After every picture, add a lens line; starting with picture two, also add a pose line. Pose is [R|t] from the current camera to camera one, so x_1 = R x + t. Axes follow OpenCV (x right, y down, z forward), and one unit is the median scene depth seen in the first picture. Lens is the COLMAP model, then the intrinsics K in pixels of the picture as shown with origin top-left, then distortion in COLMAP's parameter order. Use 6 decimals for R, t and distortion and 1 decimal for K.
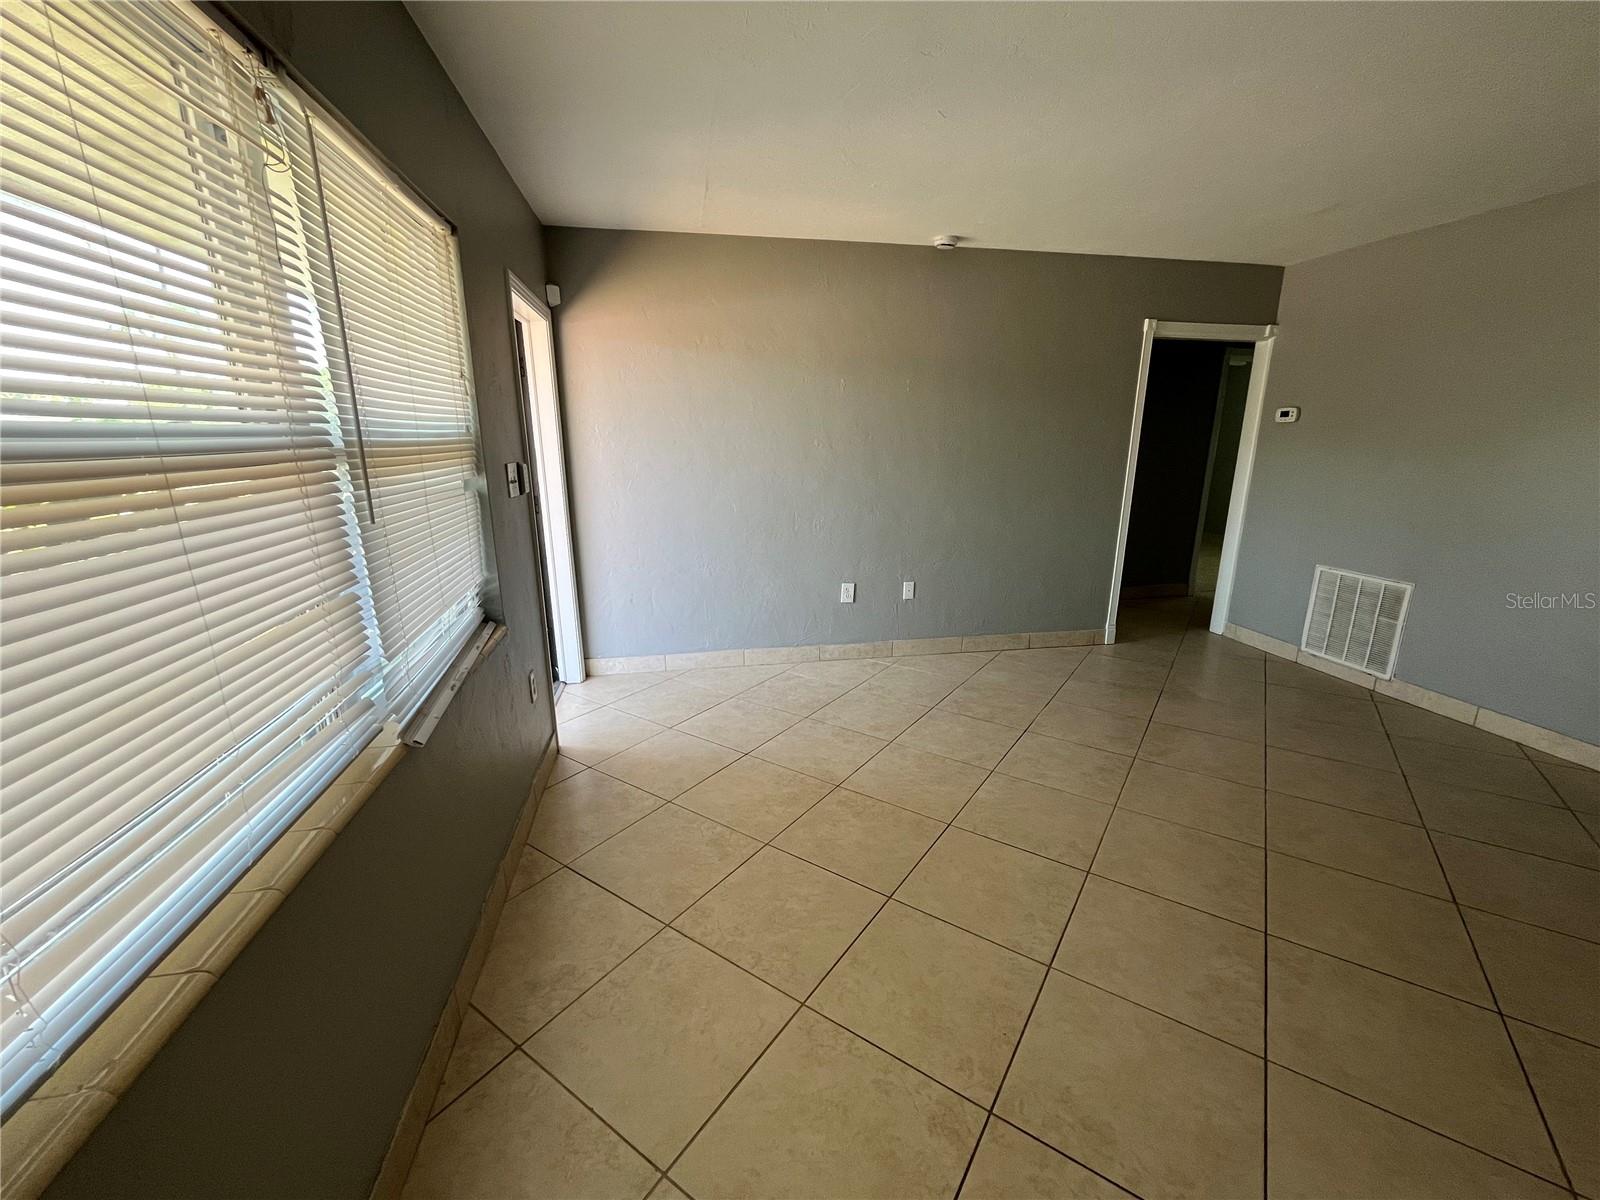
lens RADIAL K [[655.1, 0, 796.8], [0, 655.1, 603.4], [0, 0, 1]] dist [-0.003576, 0.000638]
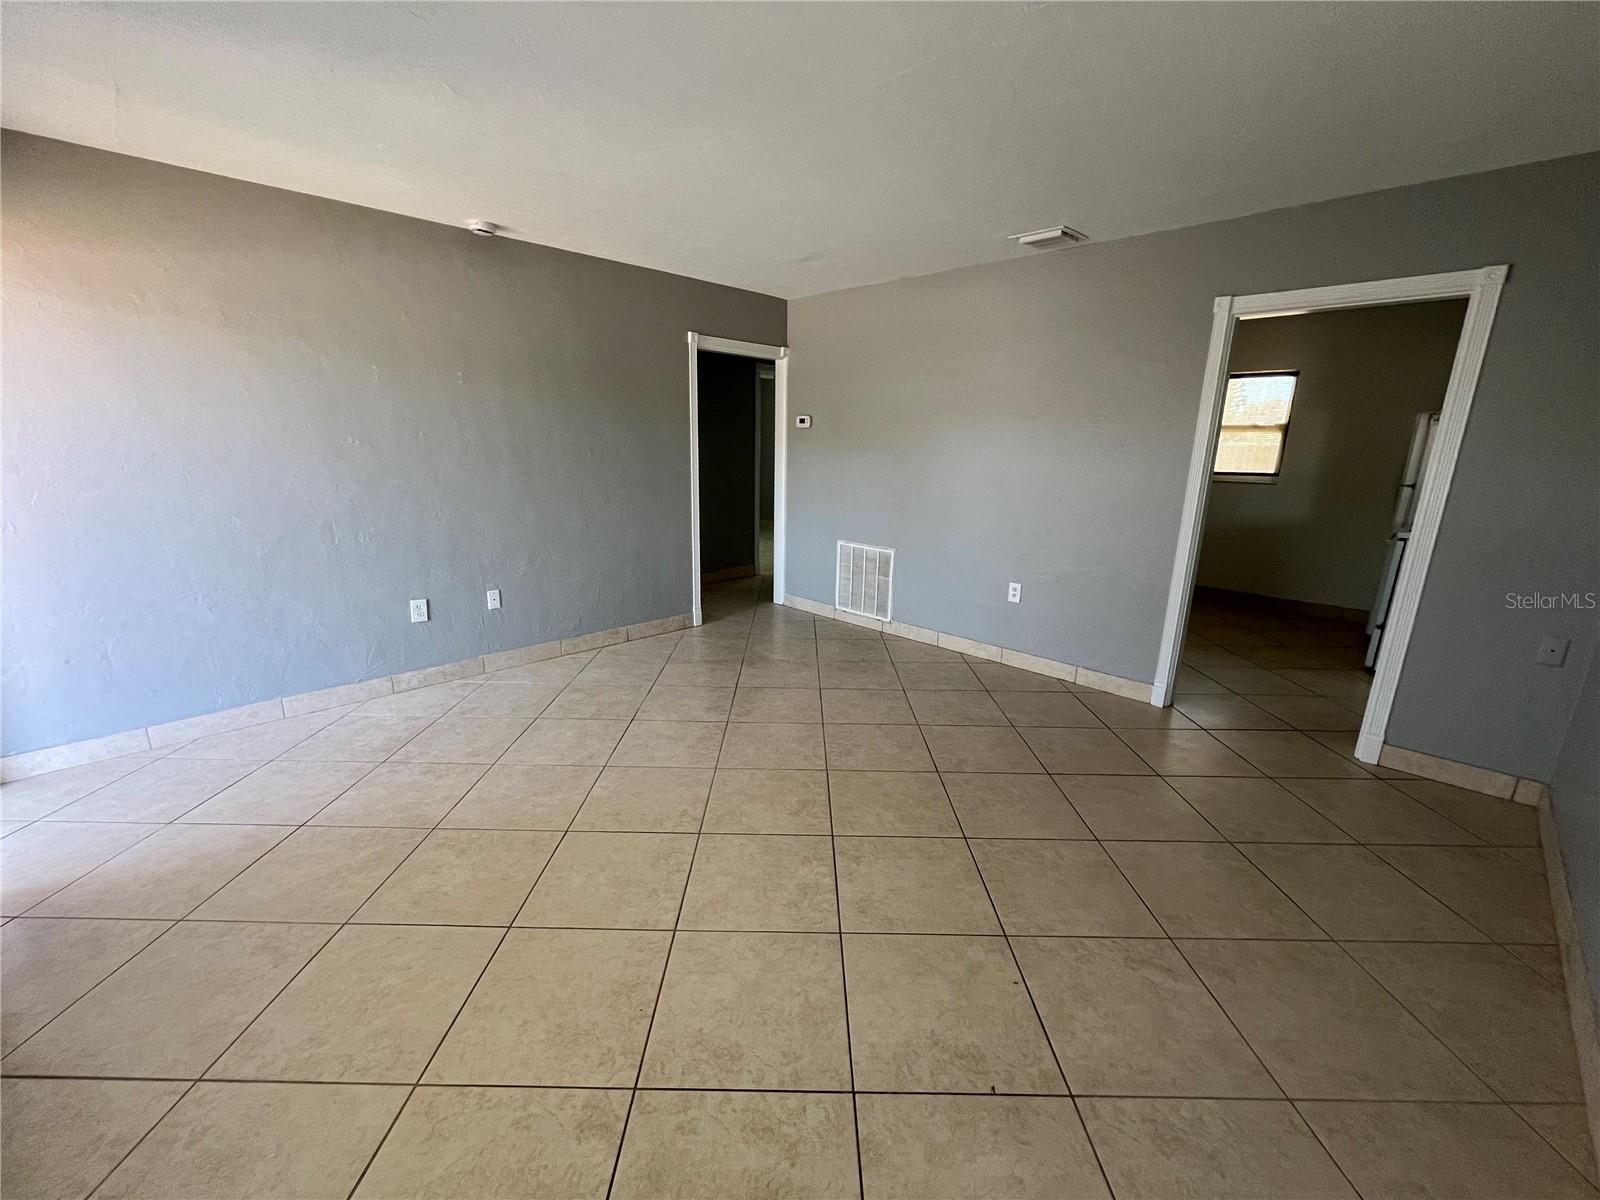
lens RADIAL K [[655.1, 0, 796.8], [0, 655.1, 603.4], [0, 0, 1]] dist [-0.003576, 0.000638]
pose [[0.823360, -0.124824, 0.553622, 0.011593], [0.123917, 0.991516, 0.039264, 0.002712], [-0.553826, 0.036275, 0.831842, -0.012324]]
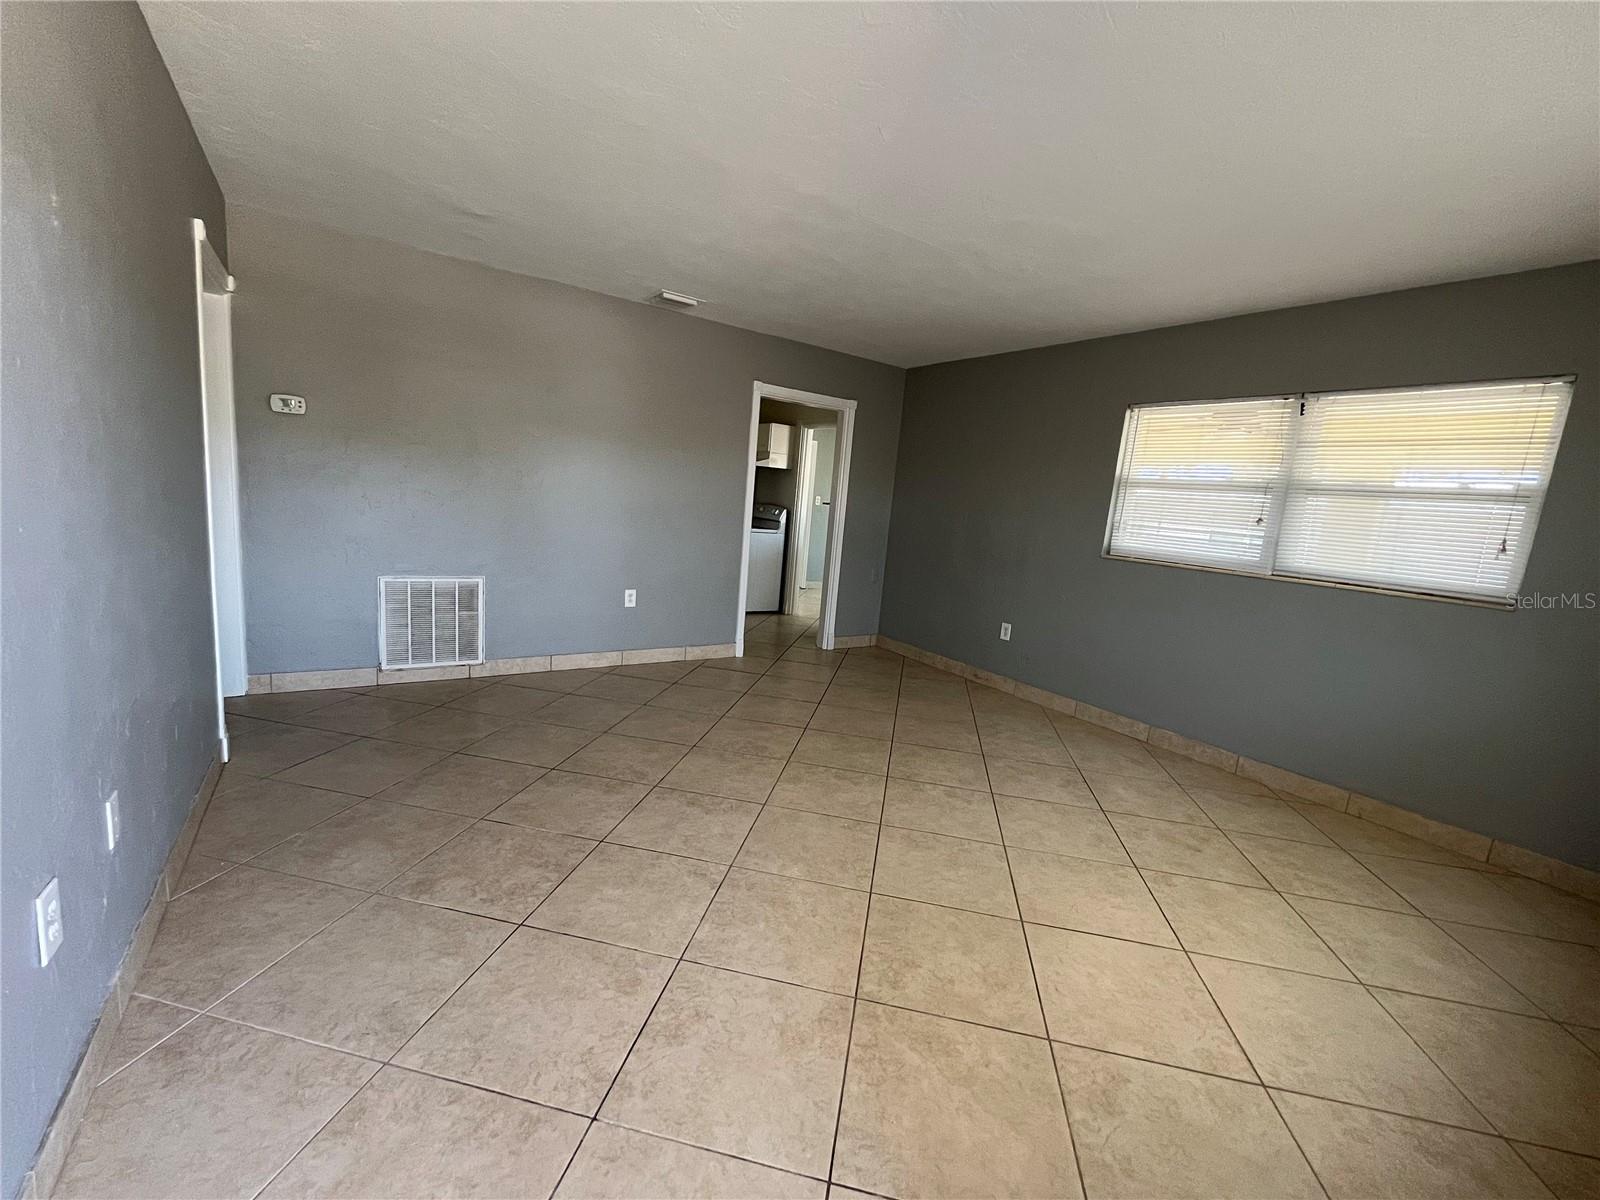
lens RADIAL K [[655.1, 0, 796.8], [0, 655.1, 603.4], [0, 0, 1]] dist [-0.003576, 0.000638]
pose [[-0.399498, -0.179864, 0.898916, -0.310707], [0.147021, 0.955301, 0.256485, -0.192367], [-0.904868, 0.234625, -0.355198, 0.888471]]
